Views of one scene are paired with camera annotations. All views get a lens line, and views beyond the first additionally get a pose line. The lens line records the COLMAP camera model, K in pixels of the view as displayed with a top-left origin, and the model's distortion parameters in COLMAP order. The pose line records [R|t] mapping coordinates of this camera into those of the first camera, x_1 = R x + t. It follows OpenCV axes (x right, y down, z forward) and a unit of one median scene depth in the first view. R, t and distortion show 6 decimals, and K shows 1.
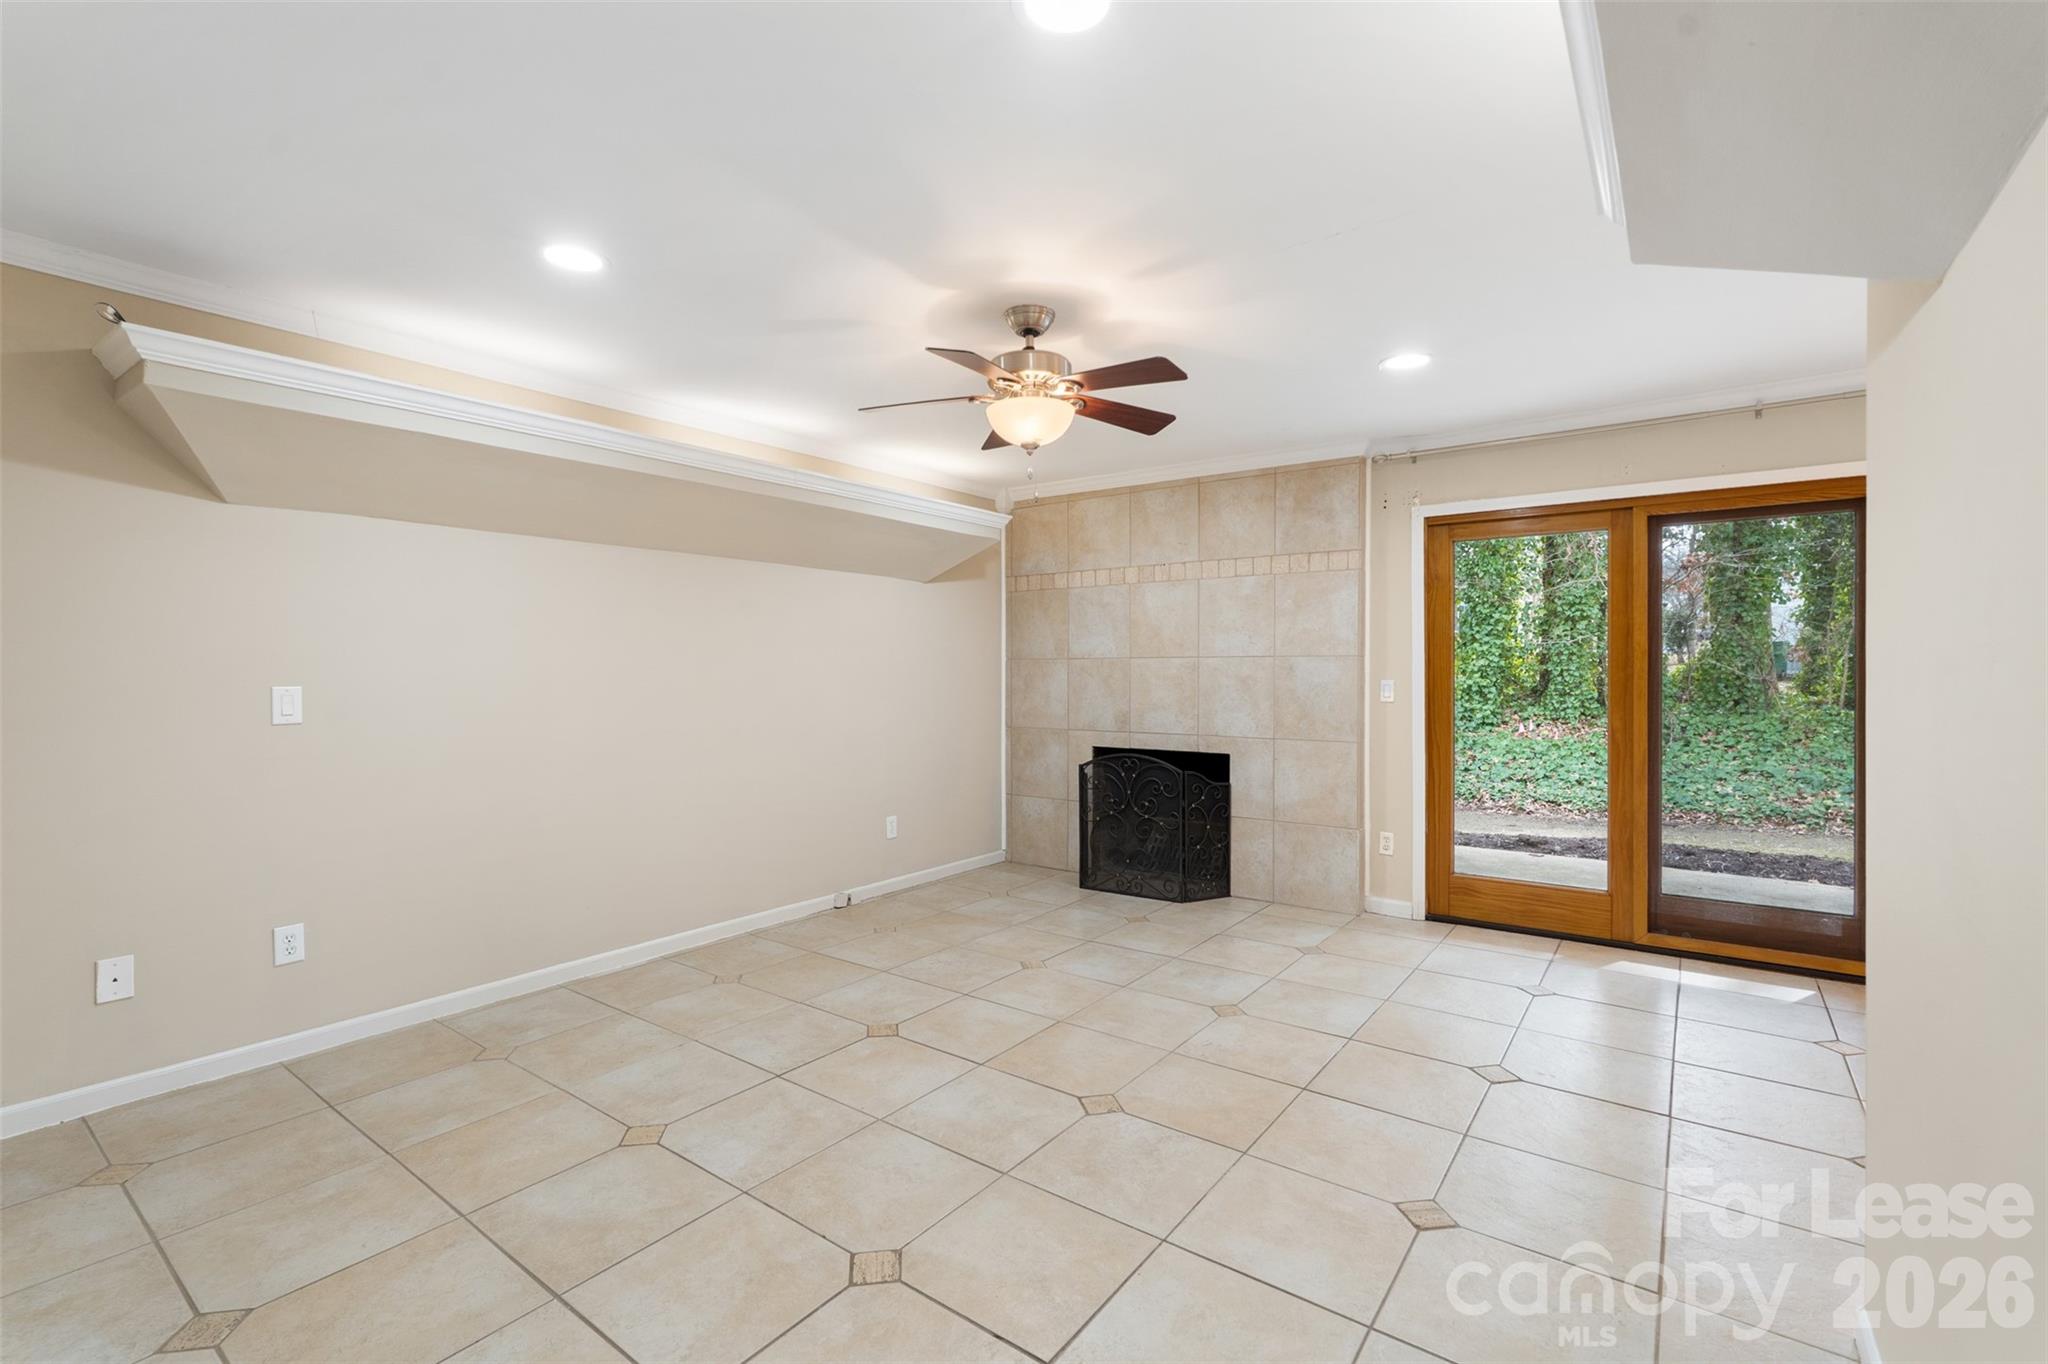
lens RADIAL K [[899.5, 0, 1025.6], [0, 899.5, 682.8], [0, 0, 1]] dist [-0.001751, -0.000545]
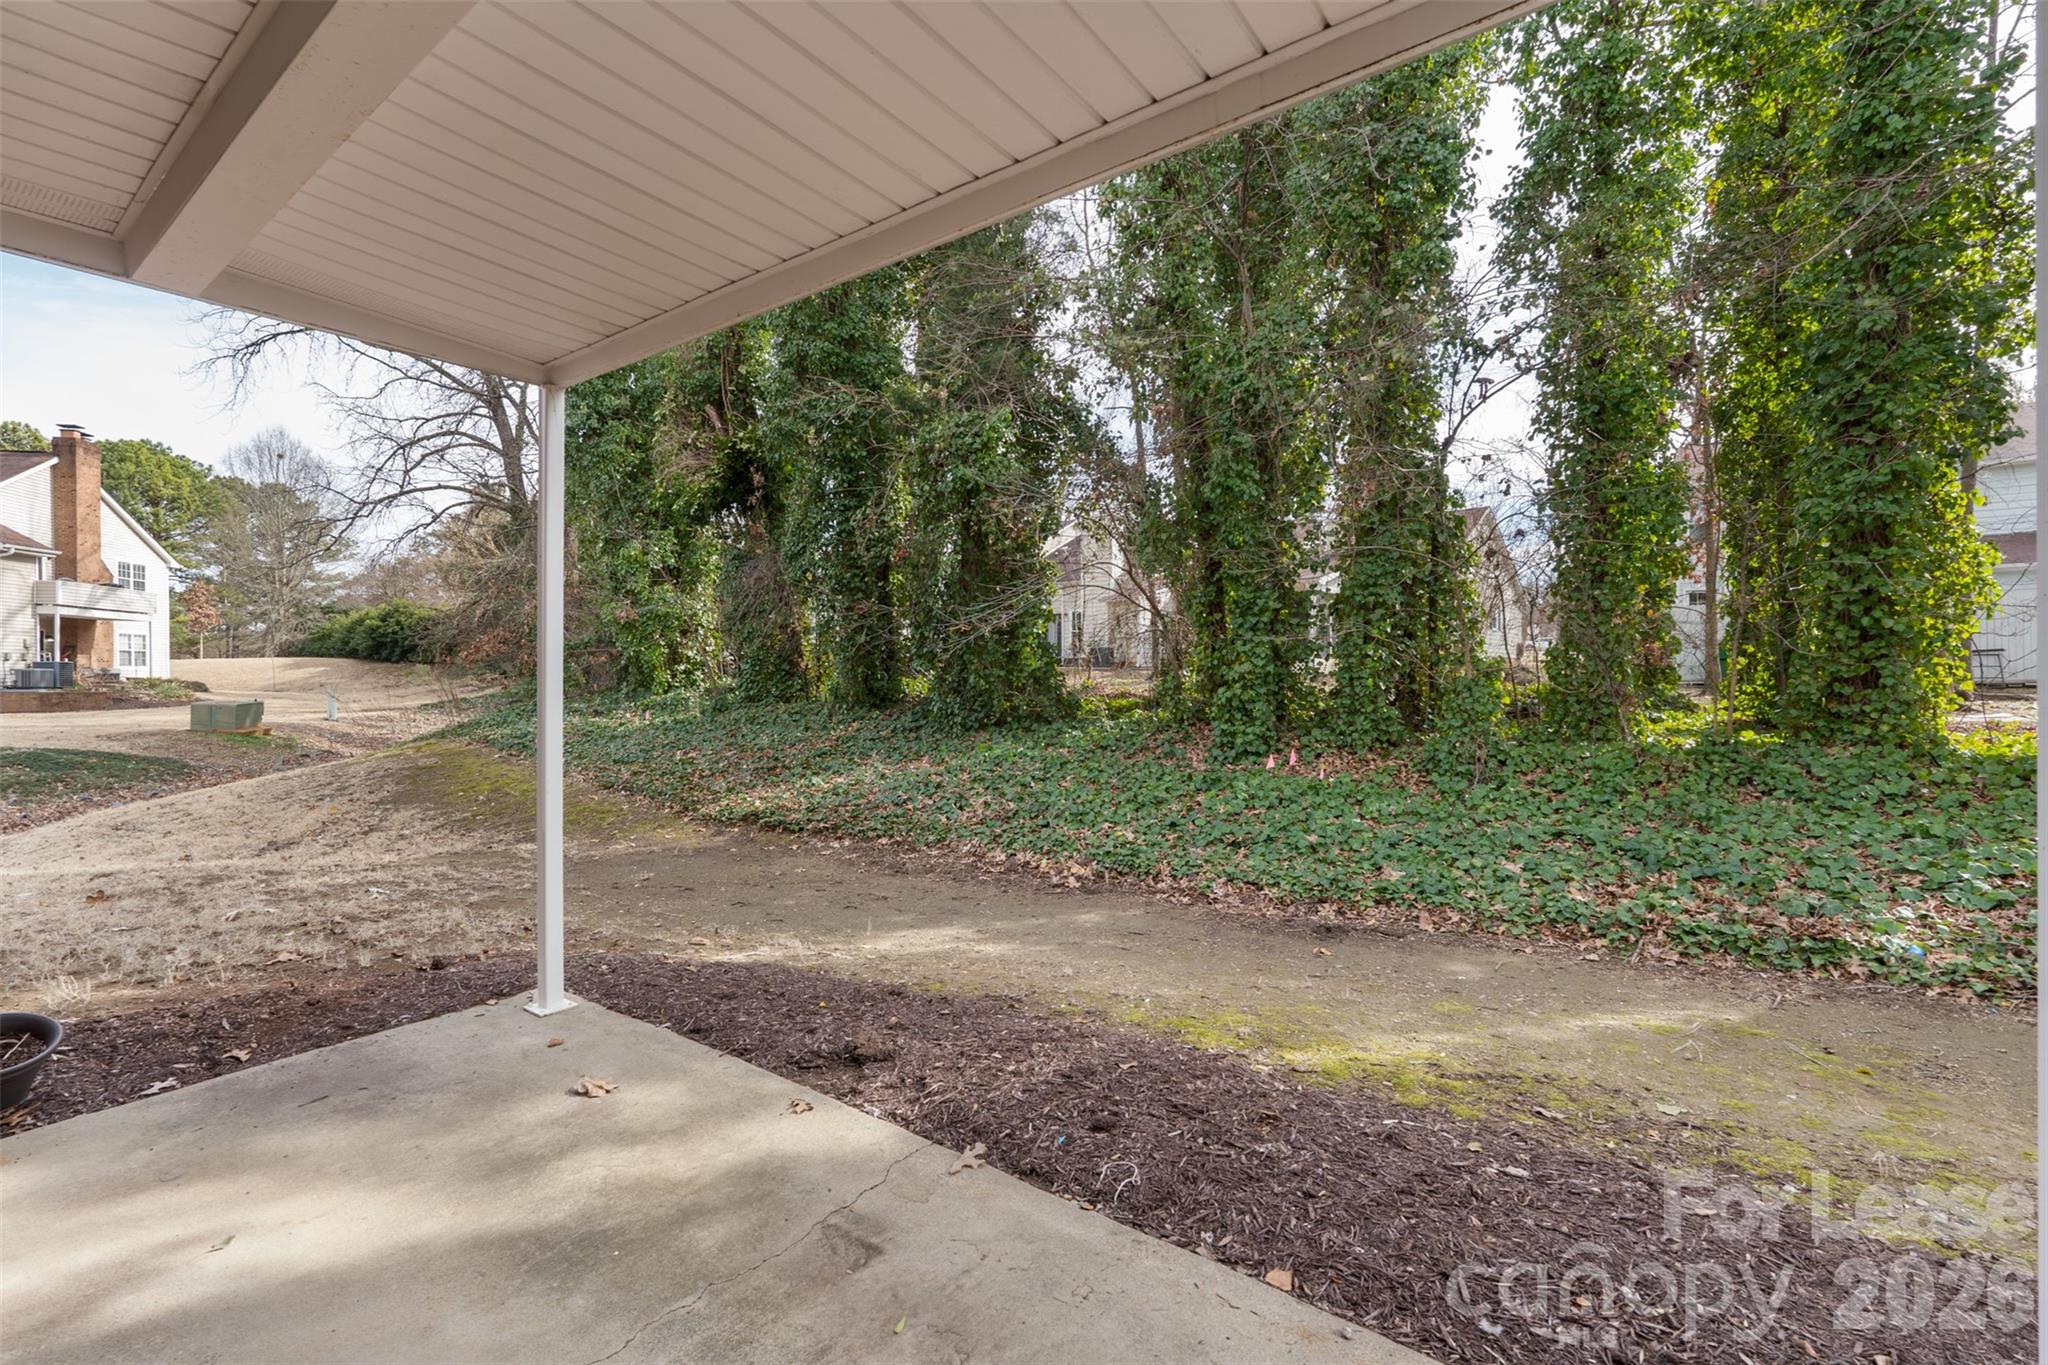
lens RADIAL K [[899.5, 0, 1025.6], [0, 899.5, 683.3], [0, 0, 1]] dist [-0.001751, -0.000545]
pose [[0.999956, -0.000517, -0.009416, 0.928965], [0.000456, 0.999978, -0.006577, -0.014636], [0.009419, 0.006573, 0.999934, 0.760777]]
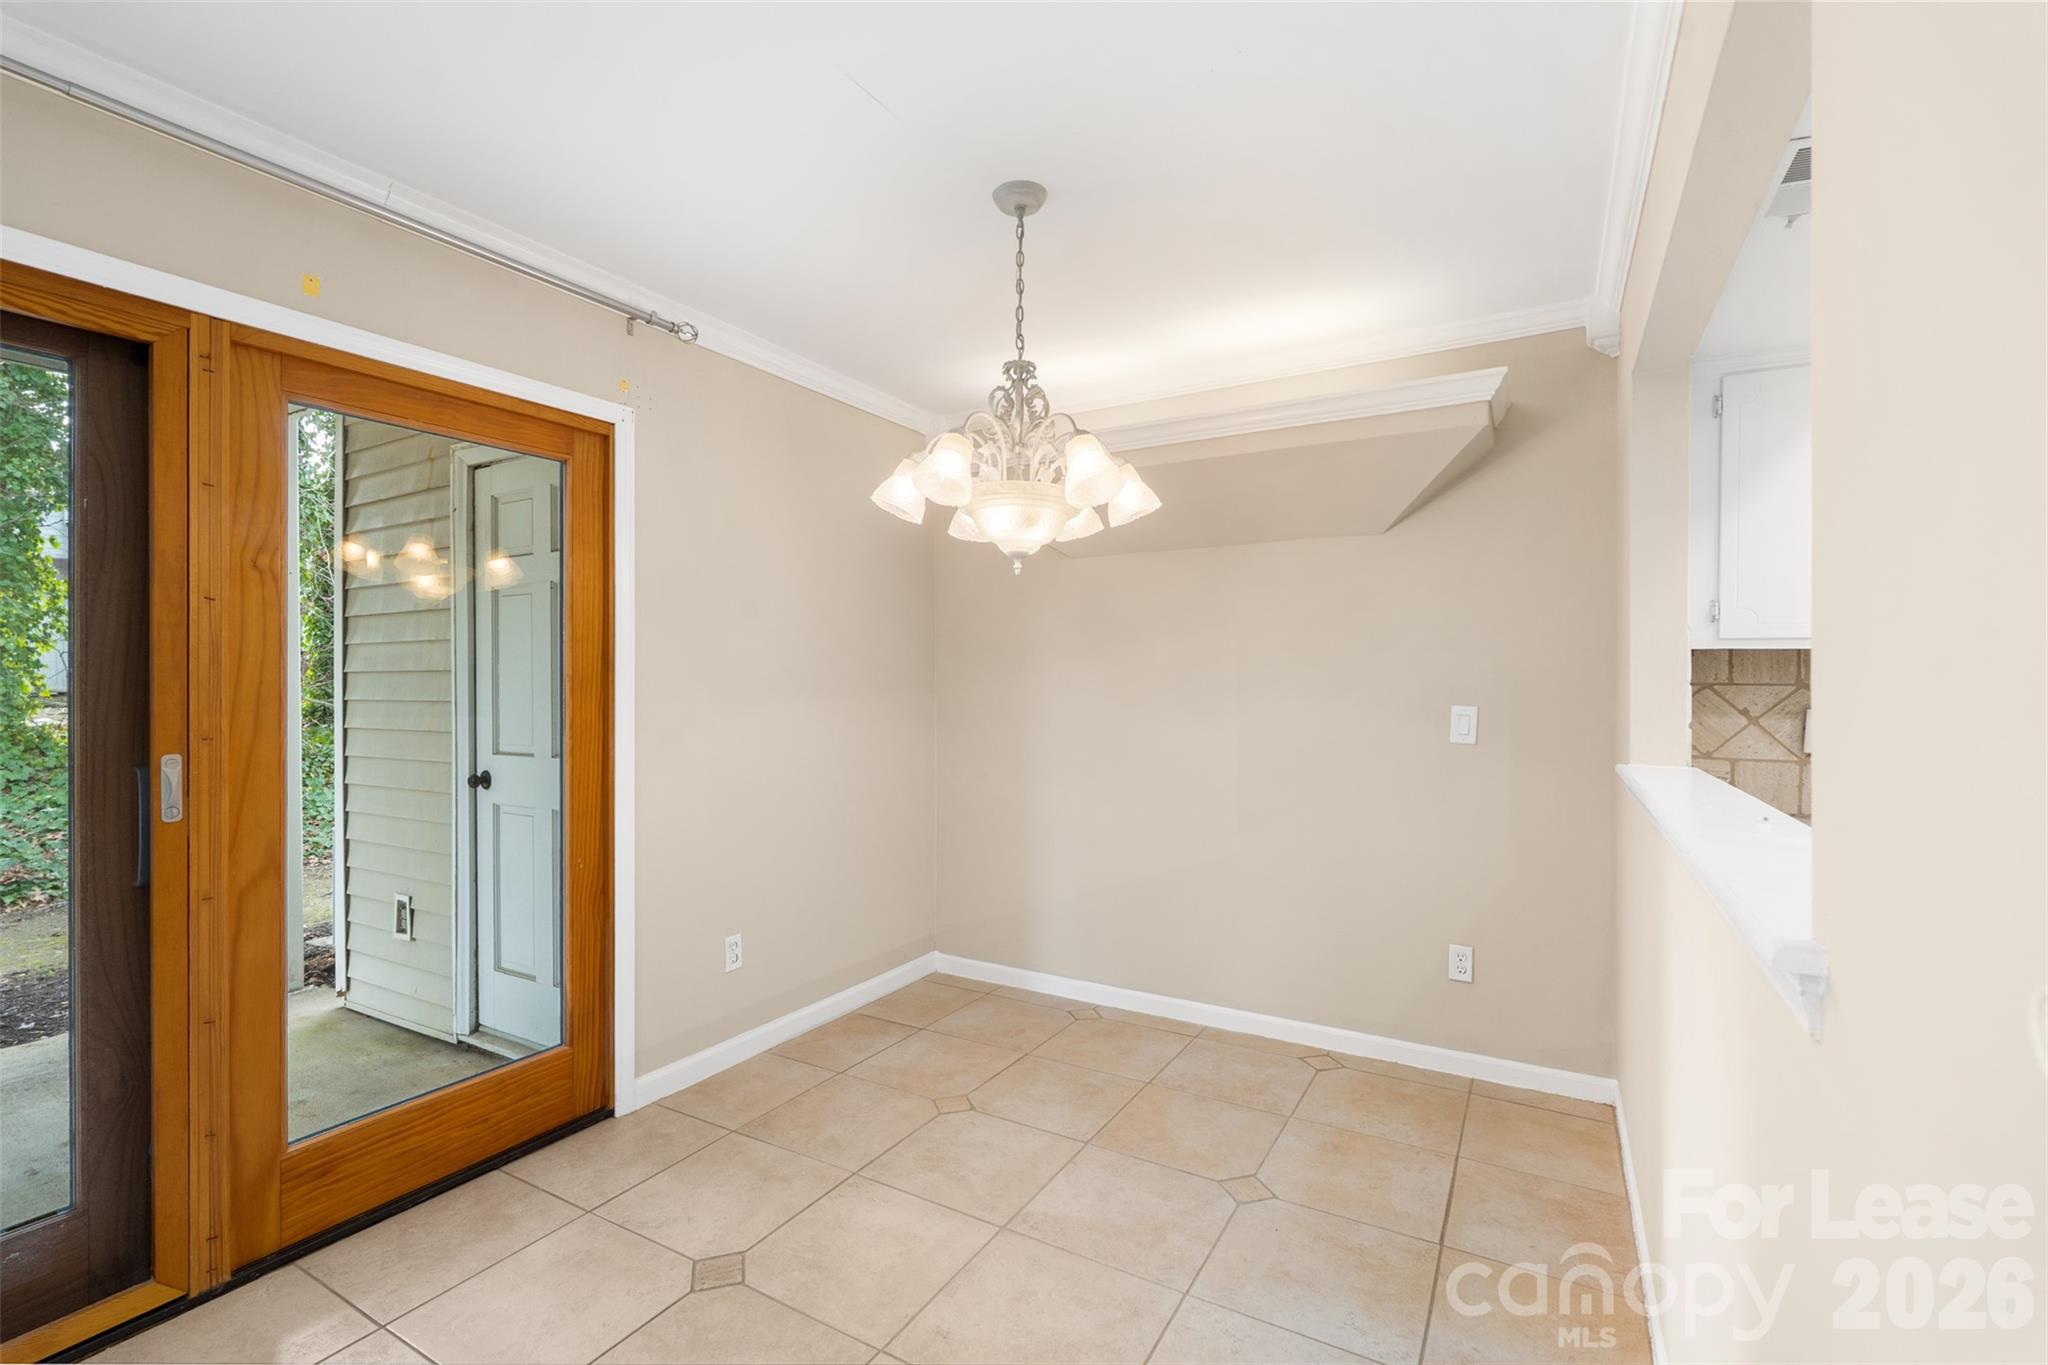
lens RADIAL K [[899.5, 0, 1025.6], [0, 899.5, 683.3], [0, 0, 1]] dist [-0.001751, -0.000545]
pose [[-0.114523, 0.001676, 0.993419, 0.299504], [0.016457, 0.999865, 0.000211, -0.007699], [-0.993284, 0.016372, -0.114535, 0.415093]]
